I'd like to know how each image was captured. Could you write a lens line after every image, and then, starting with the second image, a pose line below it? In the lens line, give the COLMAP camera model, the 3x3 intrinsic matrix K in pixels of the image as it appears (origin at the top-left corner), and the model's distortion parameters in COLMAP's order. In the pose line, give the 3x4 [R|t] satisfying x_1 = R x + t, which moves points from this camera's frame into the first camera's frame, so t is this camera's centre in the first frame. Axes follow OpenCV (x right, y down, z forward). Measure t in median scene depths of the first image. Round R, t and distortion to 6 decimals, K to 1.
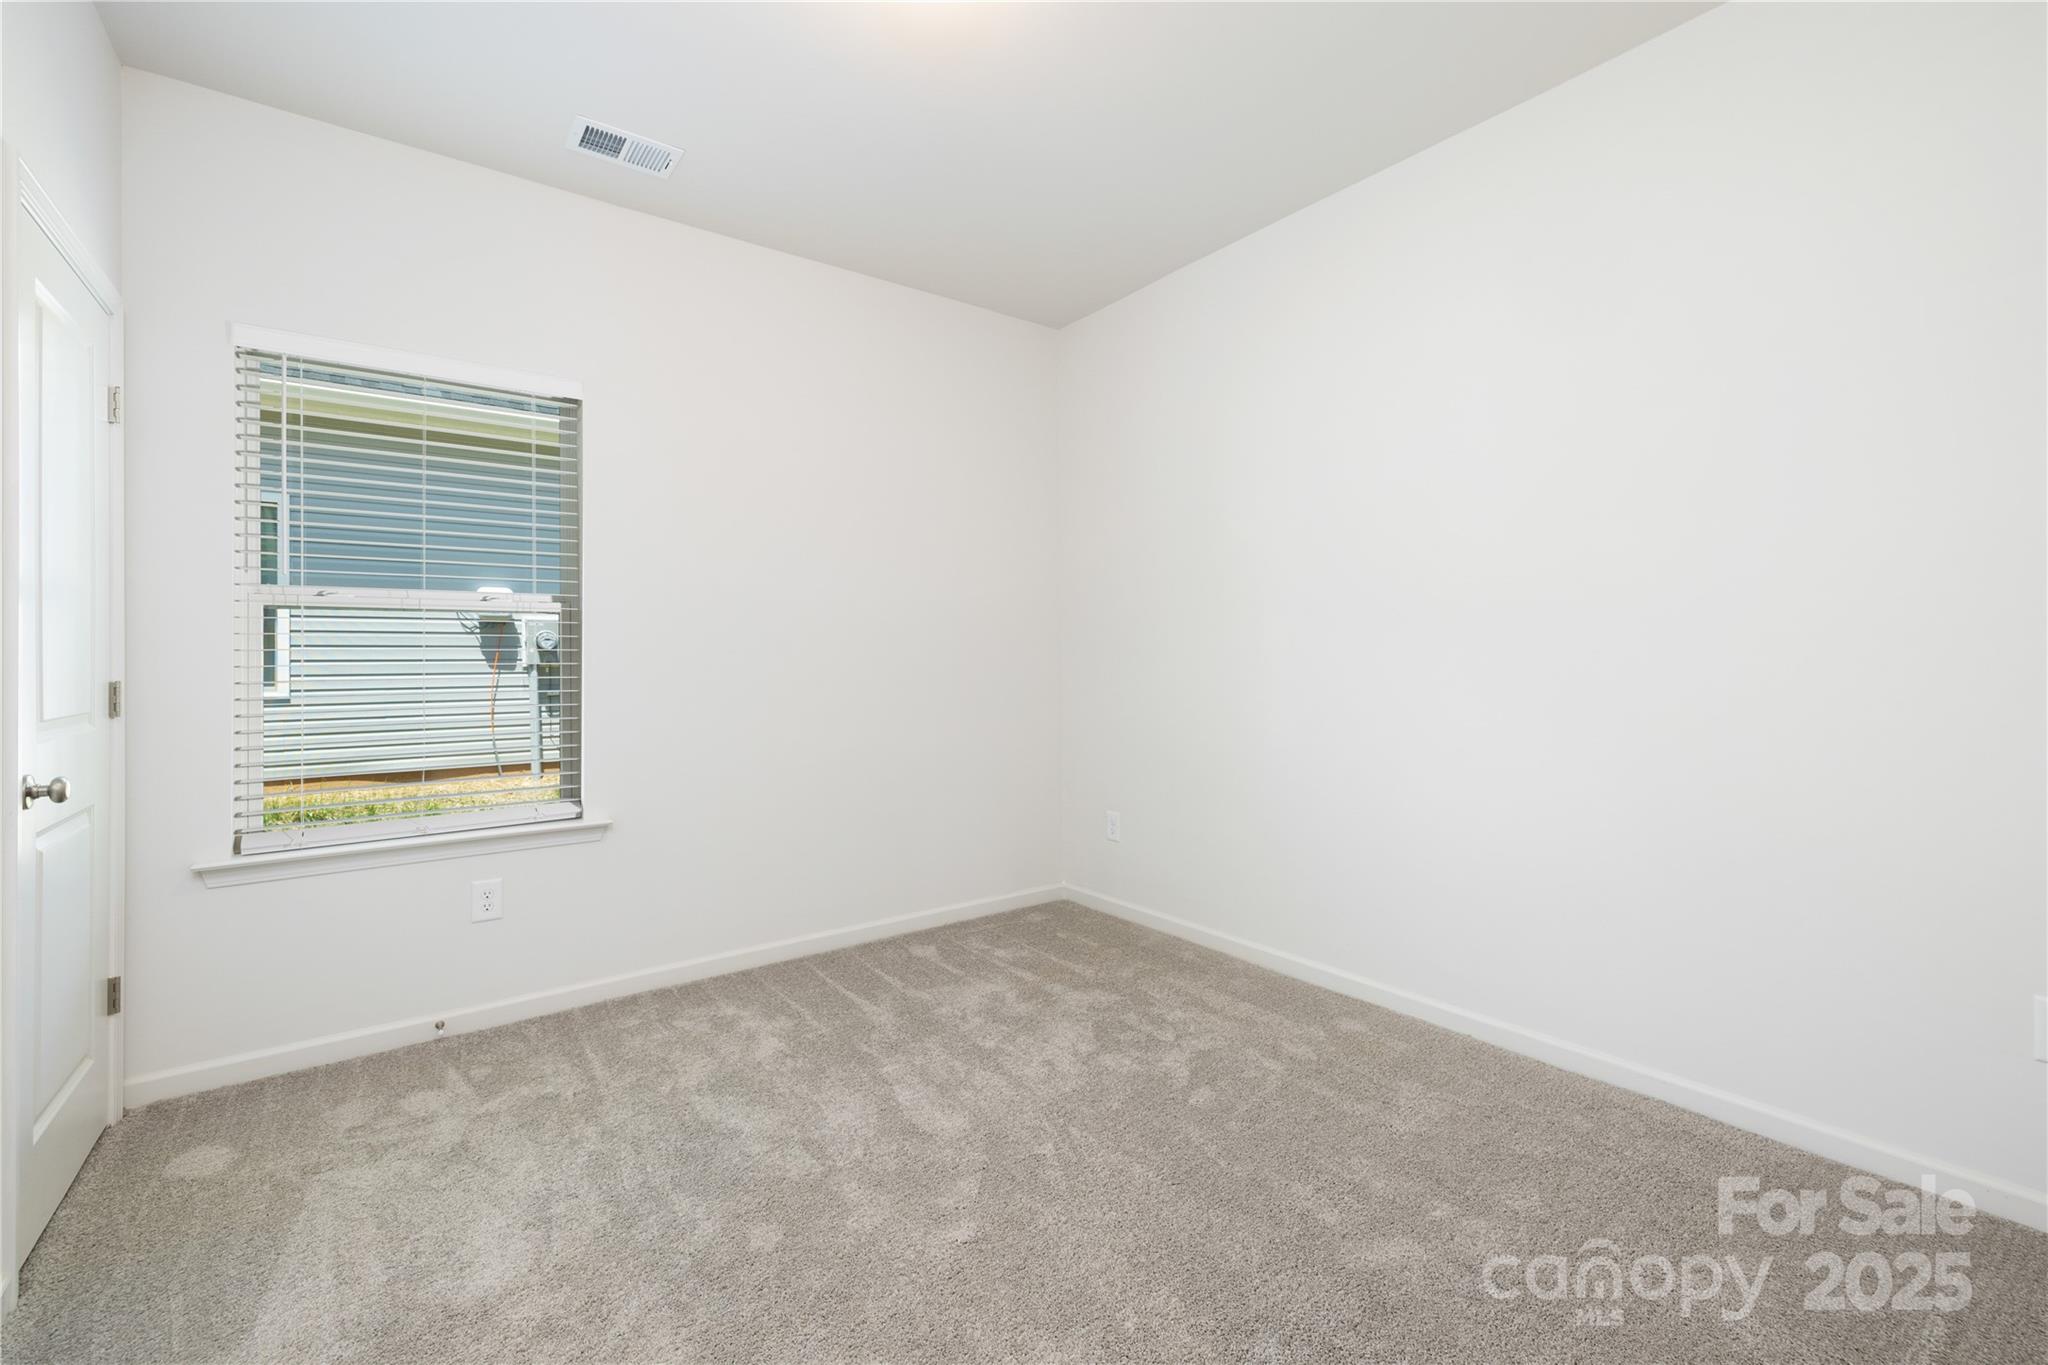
lens RADIAL K [[842.6, 0, 1016.5], [0, 842.6, 642.9], [0, 0, 1]] dist [-0.013186, 0.000007]
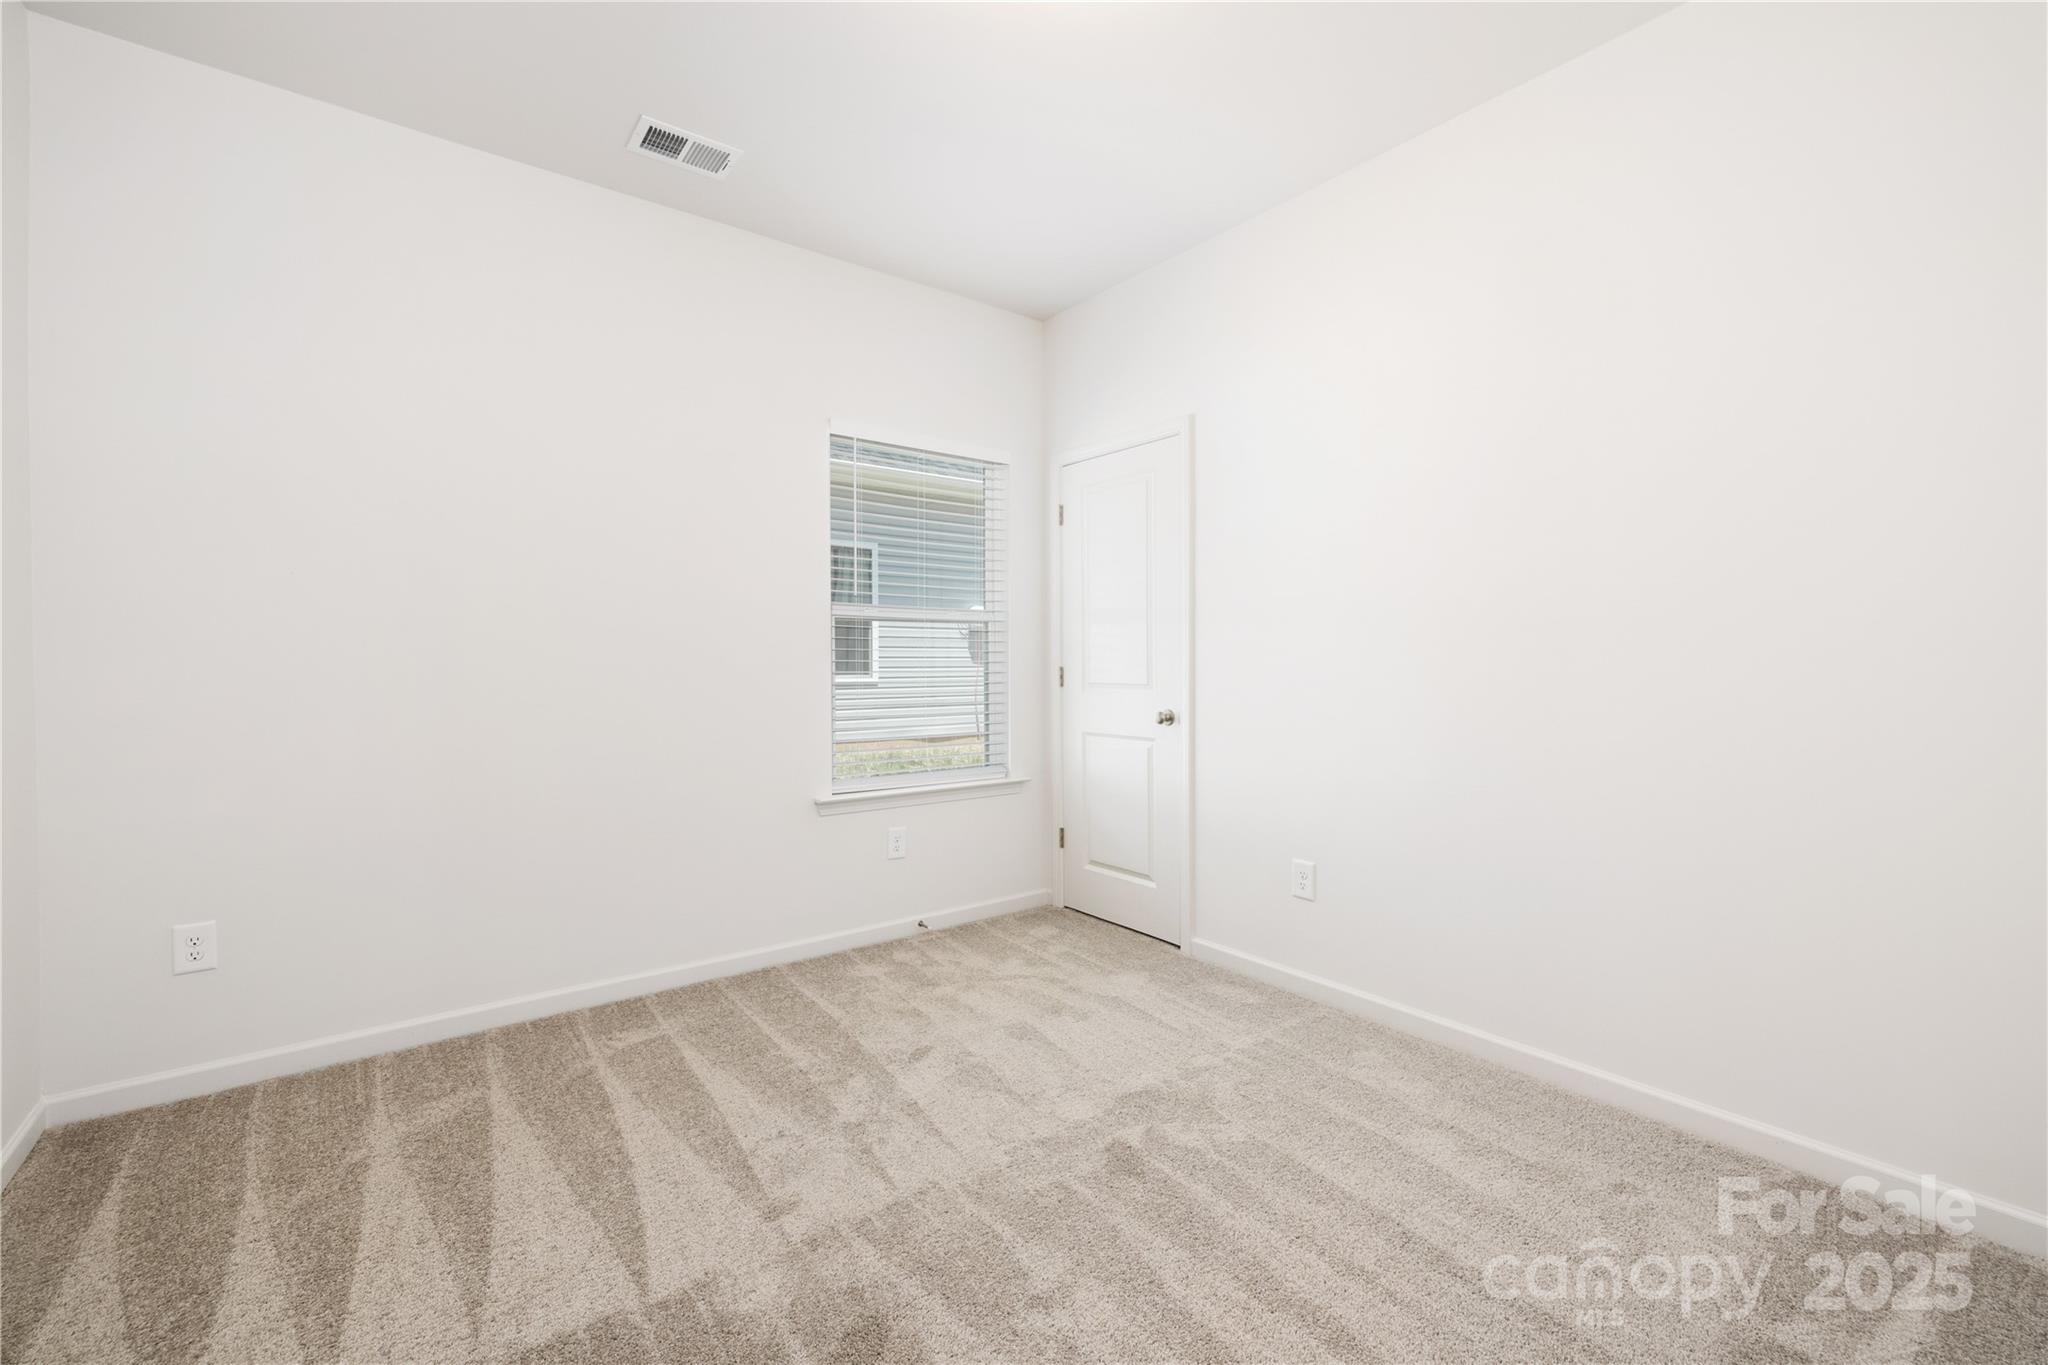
lens RADIAL K [[866.4, 0, 1018.6], [0, 866.4, 655.2], [0, 0, 1]] dist [0.001621, 0.000255]
pose [[0.999662, 0.011110, 0.023485, -0.084437], [-0.011450, 0.999831, 0.014417, -0.000809], [-0.023321, -0.014681, 0.999620, -0.062846]]
